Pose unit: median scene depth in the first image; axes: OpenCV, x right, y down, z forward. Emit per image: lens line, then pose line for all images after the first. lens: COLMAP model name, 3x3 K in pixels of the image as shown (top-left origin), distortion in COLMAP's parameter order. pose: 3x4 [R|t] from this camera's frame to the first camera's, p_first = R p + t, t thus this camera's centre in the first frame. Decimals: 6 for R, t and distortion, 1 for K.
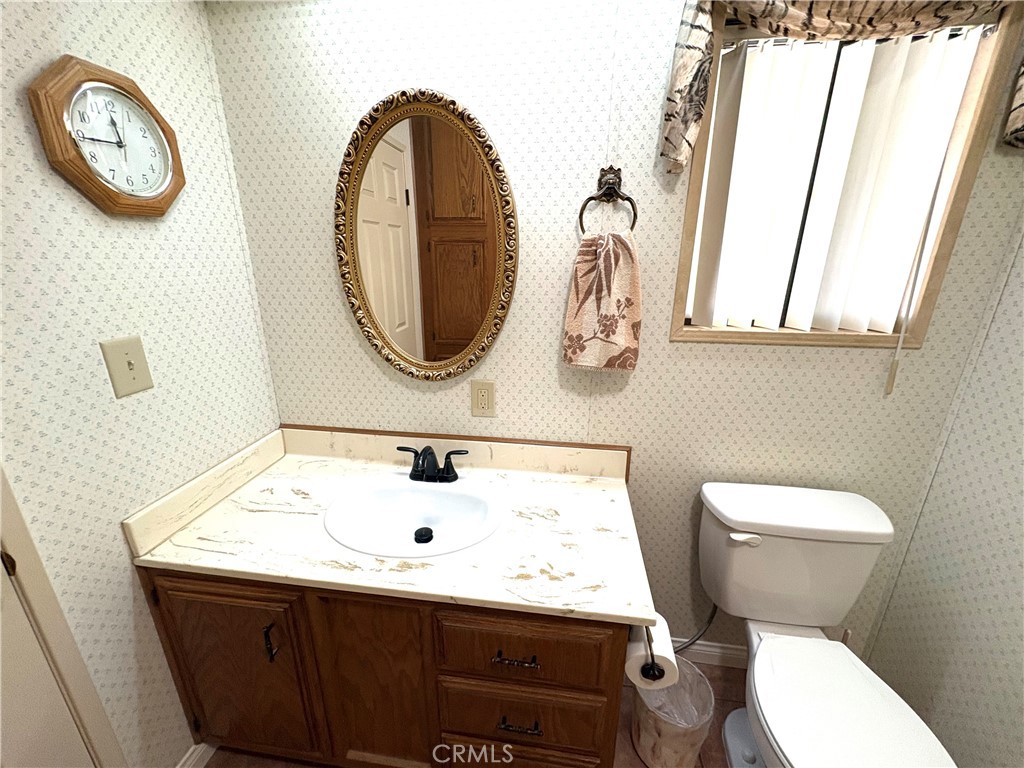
lens RADIAL K [[409.3, 0, 513.8], [0, 409.3, 385.0], [0, 0, 1]] dist [0.001225, -0.000320]
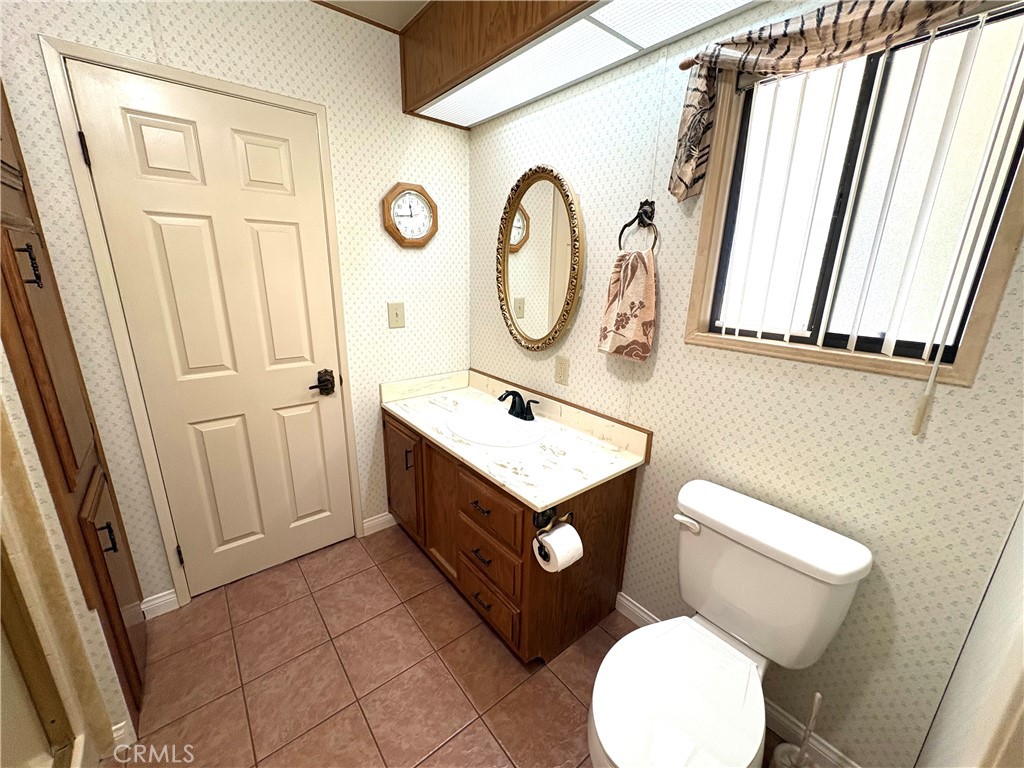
lens RADIAL K [[409.3, 0, 511.8], [0, 409.3, 383.9], [0, 0, 1]] dist [0.001225, -0.000320]
pose [[0.729977, 0.195433, -0.654934, 0.853169], [-0.224991, 0.973550, 0.039739, 0.072875], [0.645378, 0.118346, 0.754640, -0.174956]]
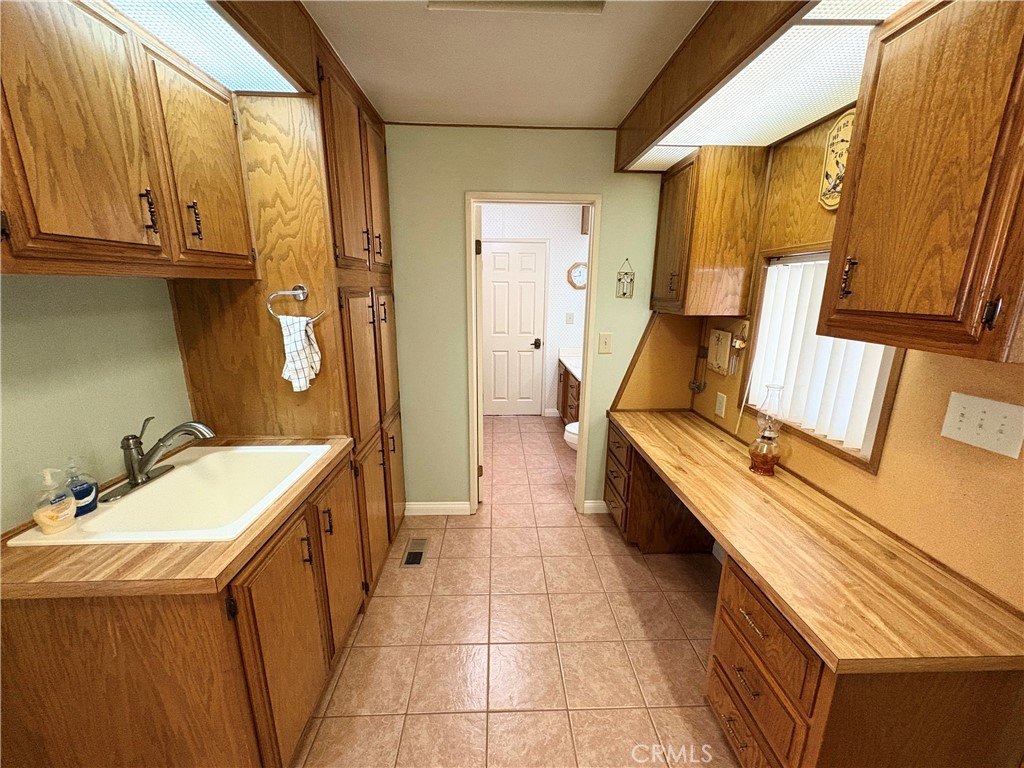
lens RADIAL K [[409.3, 0, 509.1], [0, 409.3, 387.5], [0, 0, 1]] dist [0.001225, -0.000320]
pose [[0.194165, 0.226348, -0.954498, 3.330711], [-0.309930, 0.937331, 0.159231, 0.153892], [0.930722, 0.264910, 0.252149, -0.621736]]
